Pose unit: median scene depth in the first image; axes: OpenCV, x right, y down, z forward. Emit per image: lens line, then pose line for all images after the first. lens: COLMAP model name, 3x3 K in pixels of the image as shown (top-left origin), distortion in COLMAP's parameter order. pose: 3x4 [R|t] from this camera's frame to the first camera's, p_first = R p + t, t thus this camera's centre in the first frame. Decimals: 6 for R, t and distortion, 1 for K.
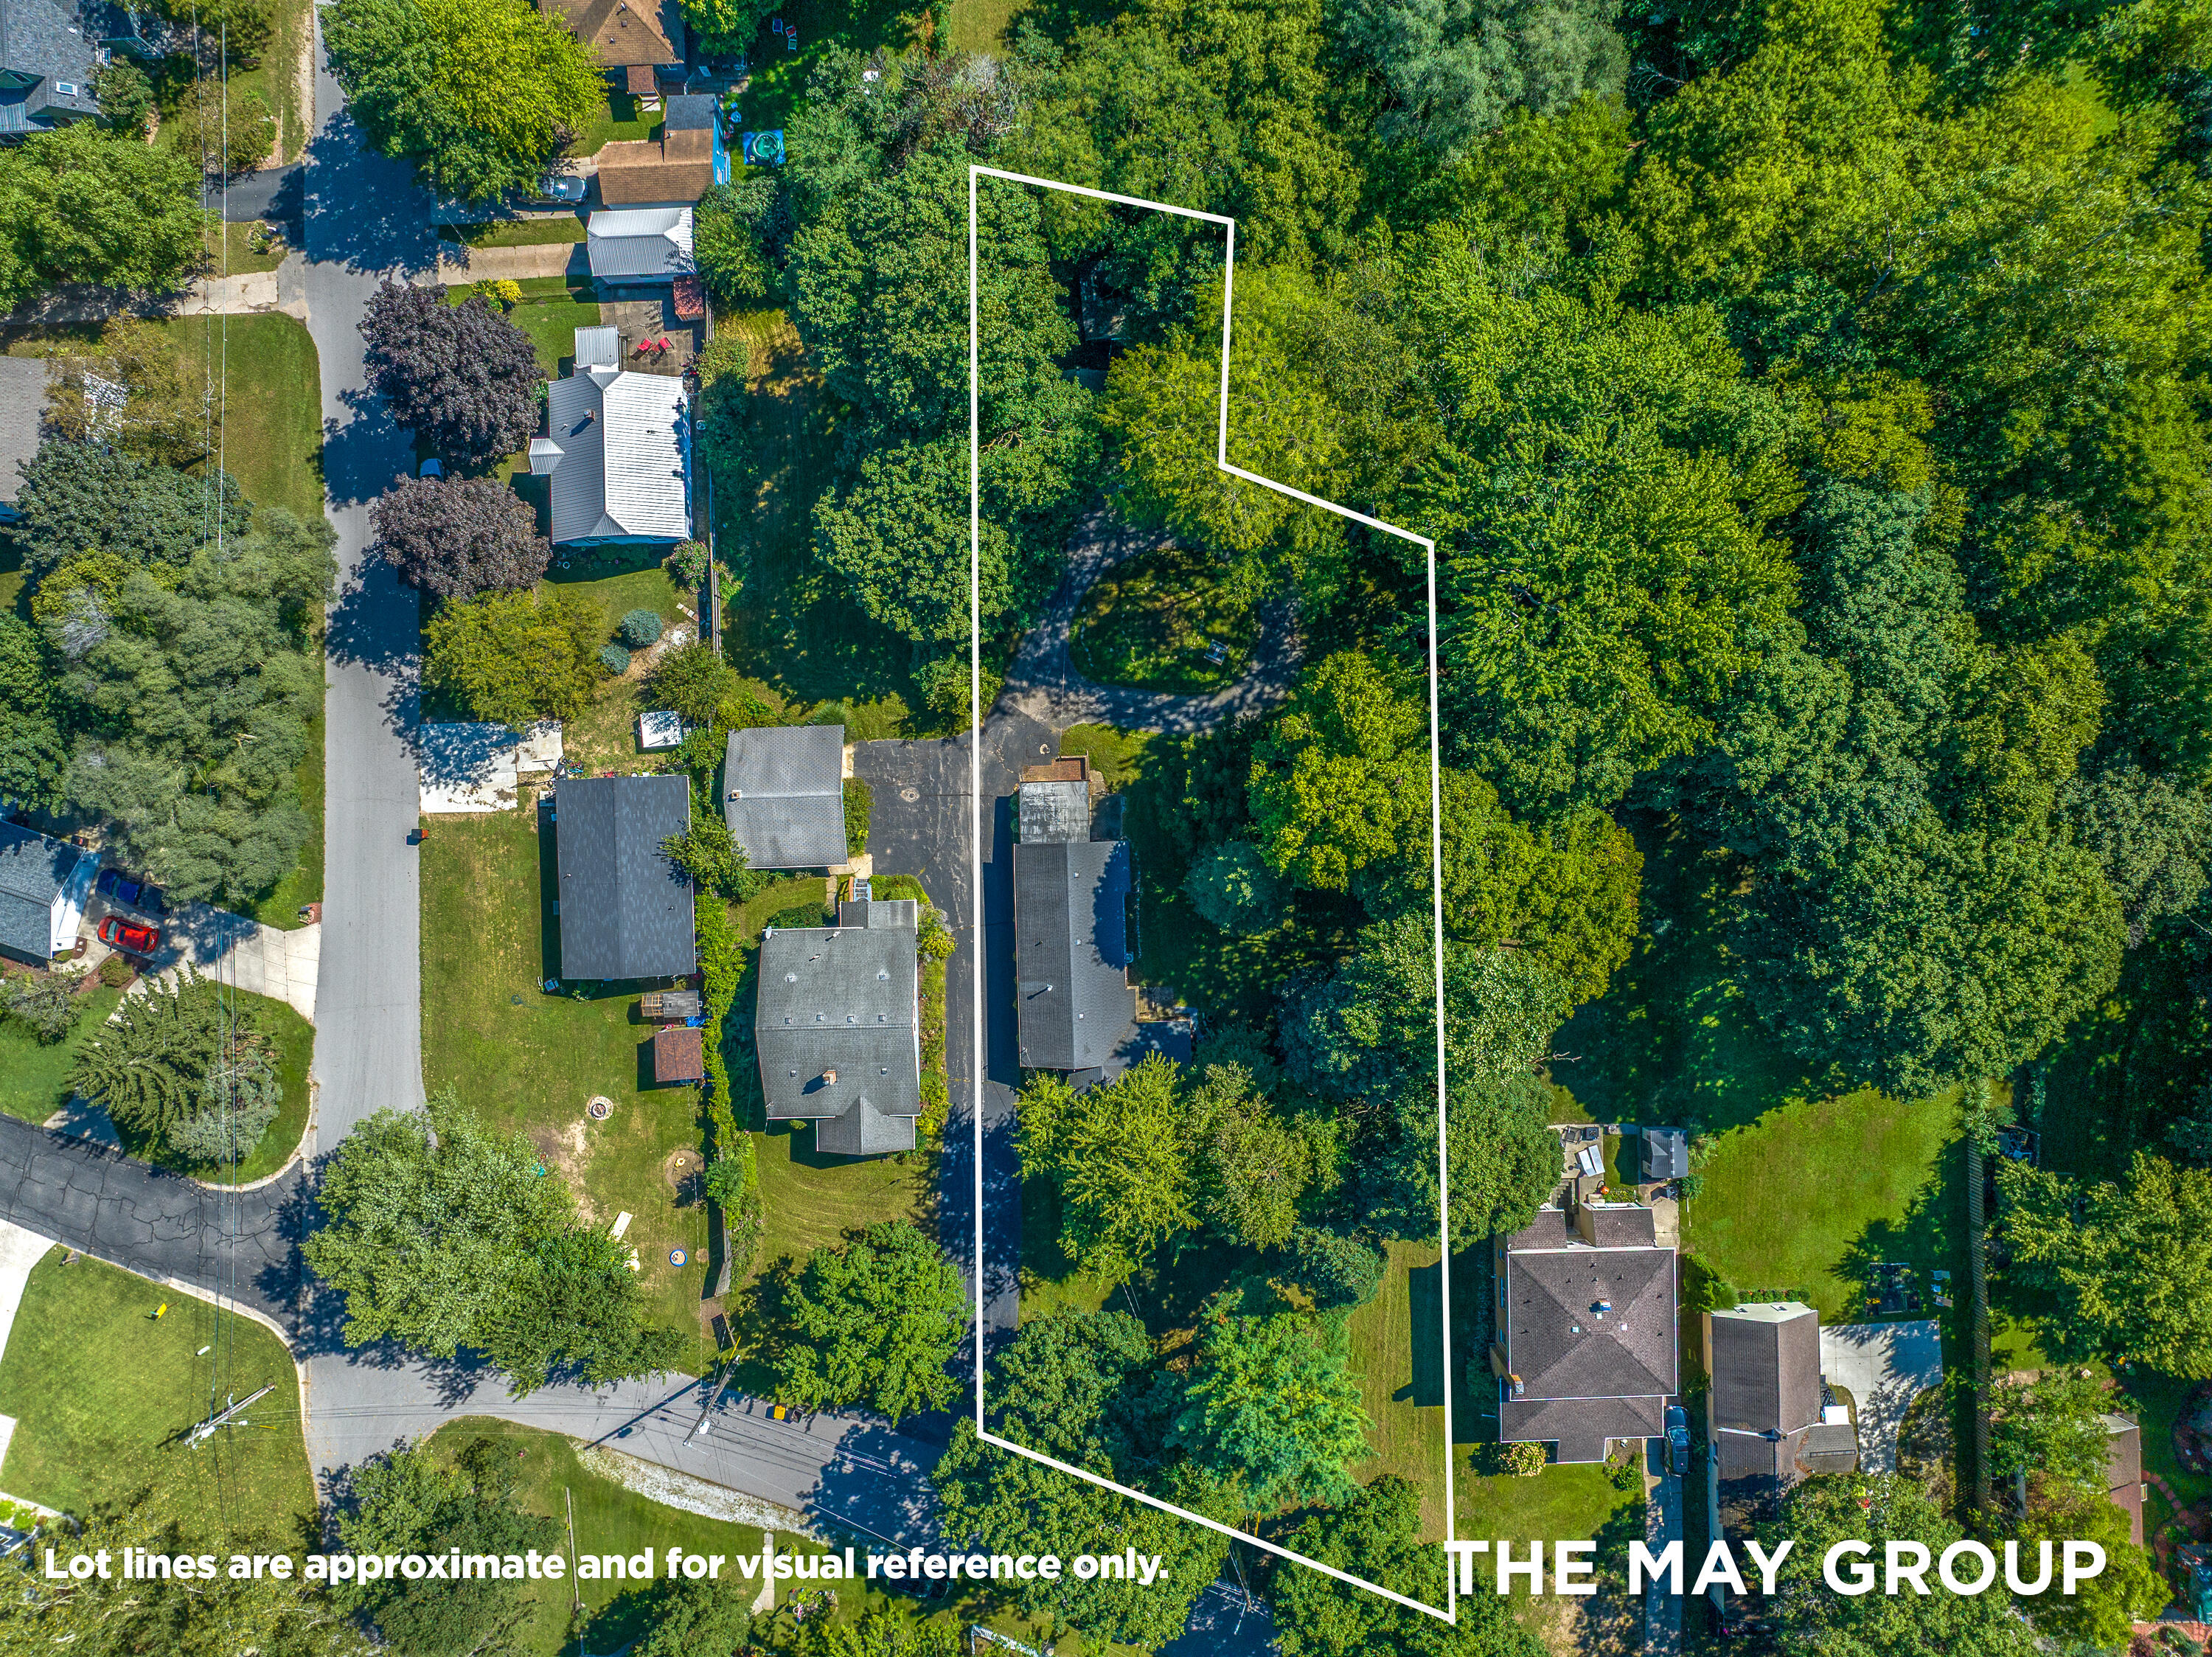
lens RADIAL K [[1544.6, 0, 1106.0], [0, 1544.6, 828.5], [0, 0, 1]] dist [-0.044027, -0.028655]
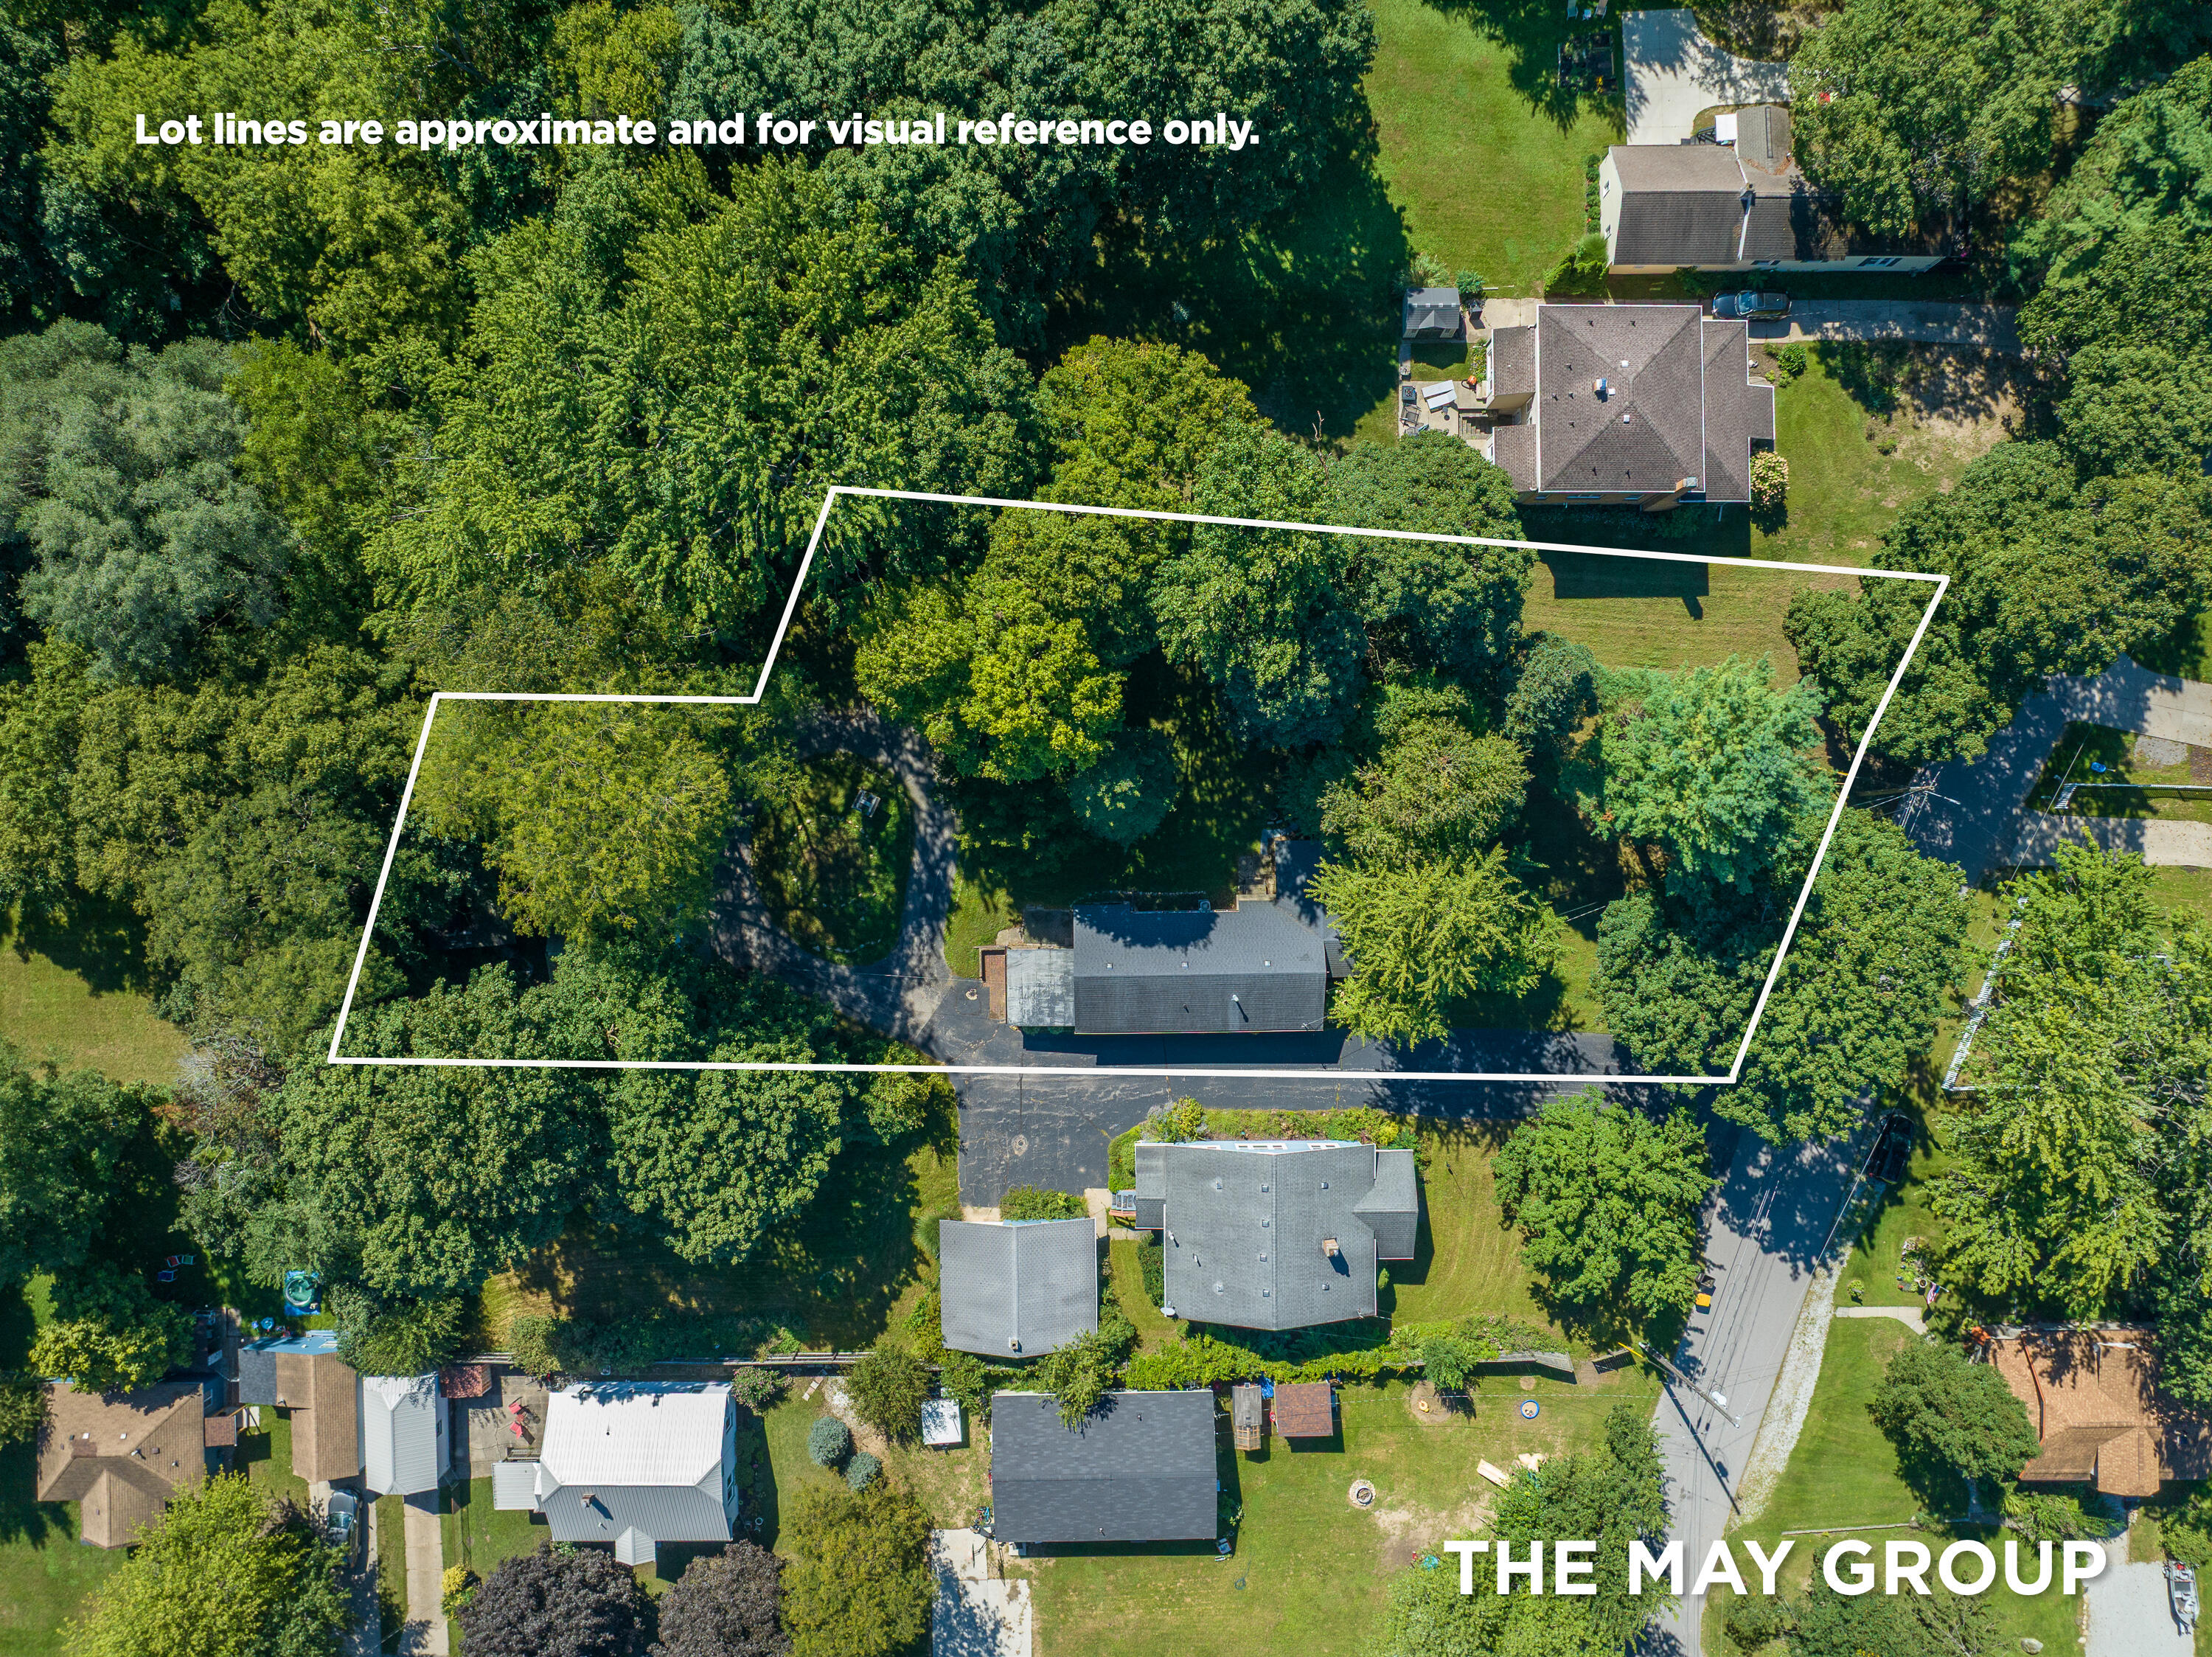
lens RADIAL K [[1549.2, 0, 1118.3], [0, 1549.2, 832.6], [0, 0, 1]] dist [-0.055089, -0.006650]
pose [[0.016970, -0.999836, 0.006368, 0.051772], [0.999851, 0.016990, 0.002992, 0.030716], [-0.003100, 0.006317, 0.999975, 0.101856]]
